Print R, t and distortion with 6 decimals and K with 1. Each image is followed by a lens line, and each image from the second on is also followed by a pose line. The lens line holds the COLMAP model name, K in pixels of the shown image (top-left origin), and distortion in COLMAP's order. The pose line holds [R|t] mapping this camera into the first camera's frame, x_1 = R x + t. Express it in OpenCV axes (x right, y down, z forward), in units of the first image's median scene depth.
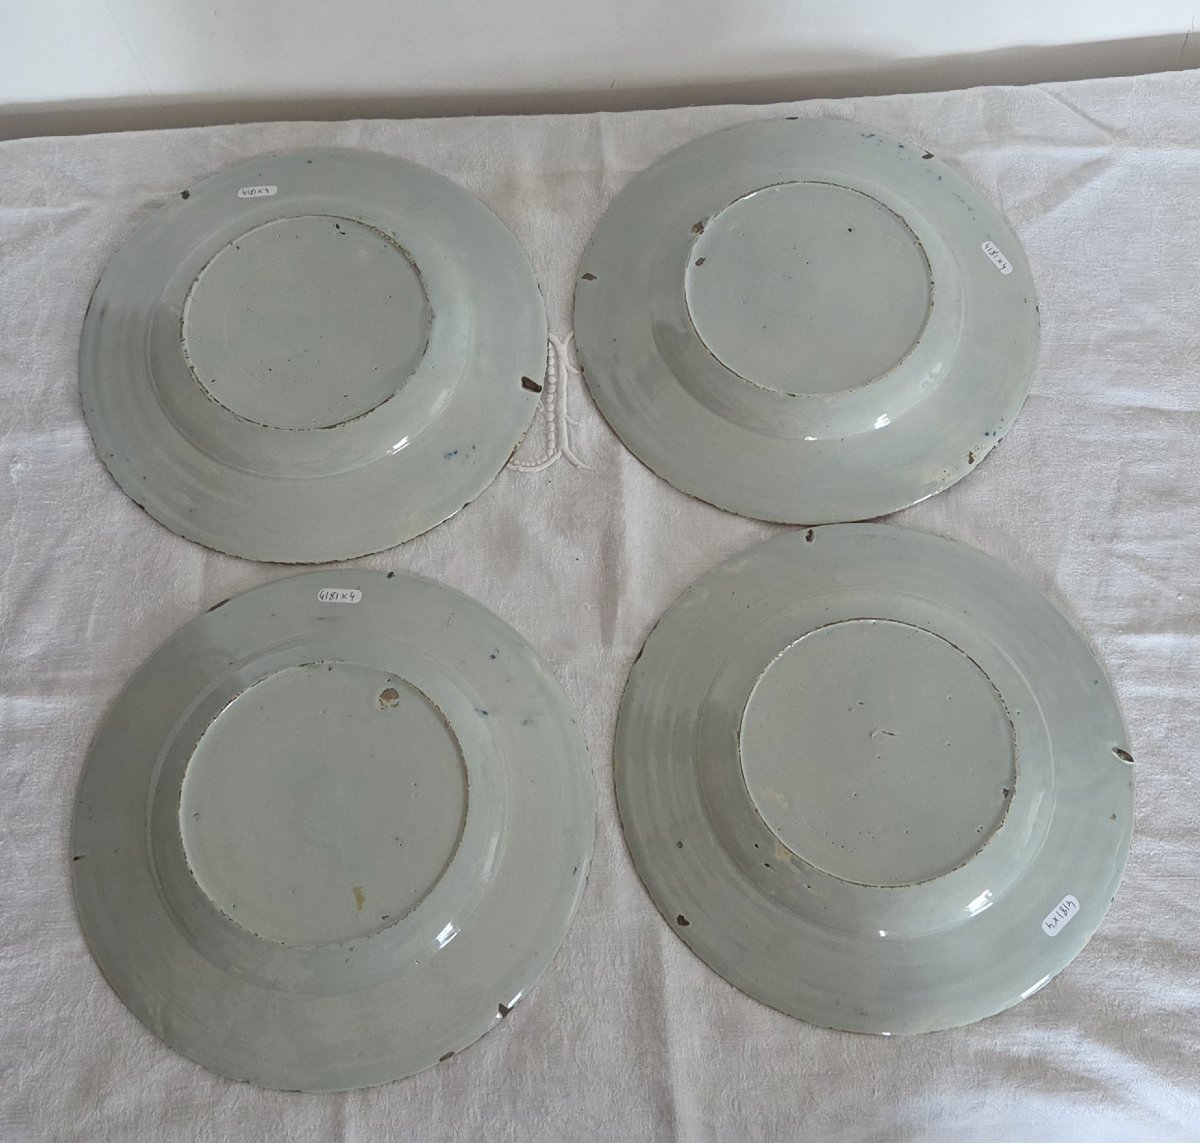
lens RADIAL K [[1780.0, 0, 617.2], [0, 1780.0, 518.4], [0, 0, 1]] dist [0.090535, 0.000000]
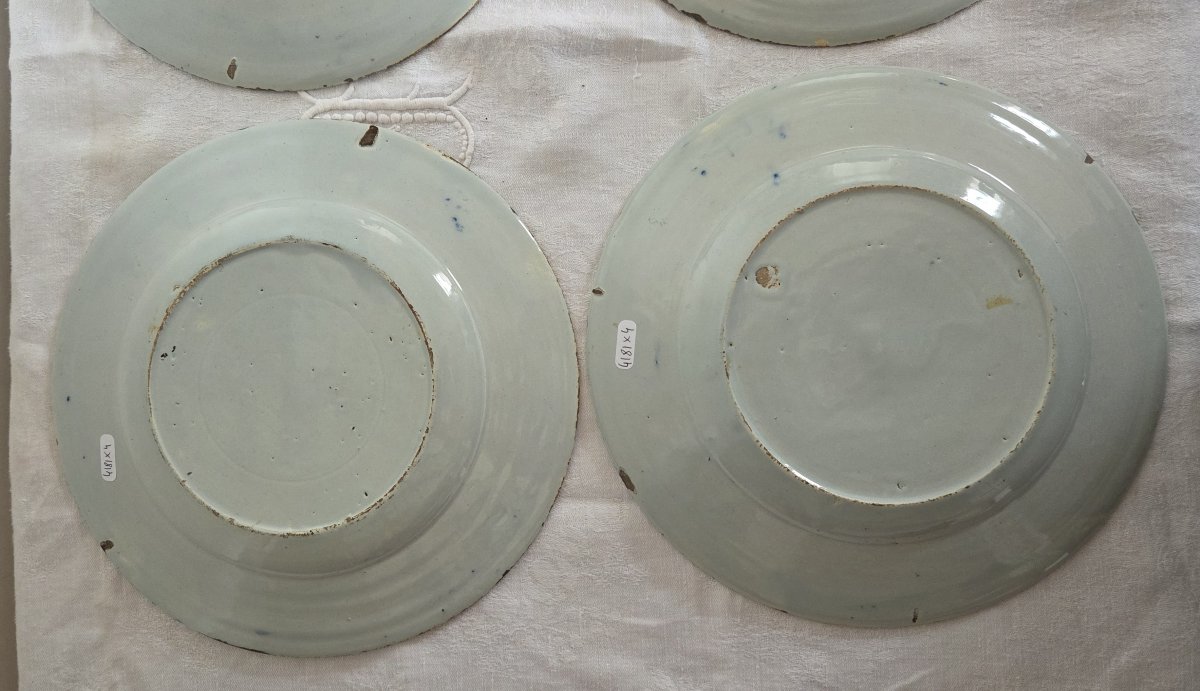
lens RADIAL K [[1048.8, 0, 563.1], [0, 1048.8, 337.2], [0, 0, 1]] dist [0.056647, -0.042528]
pose [[0.028546, -0.999376, 0.020804, -0.160159], [0.949166, 0.033627, 0.312975, -0.148081], [-0.313479, 0.010812, 0.949533, 0.499155]]
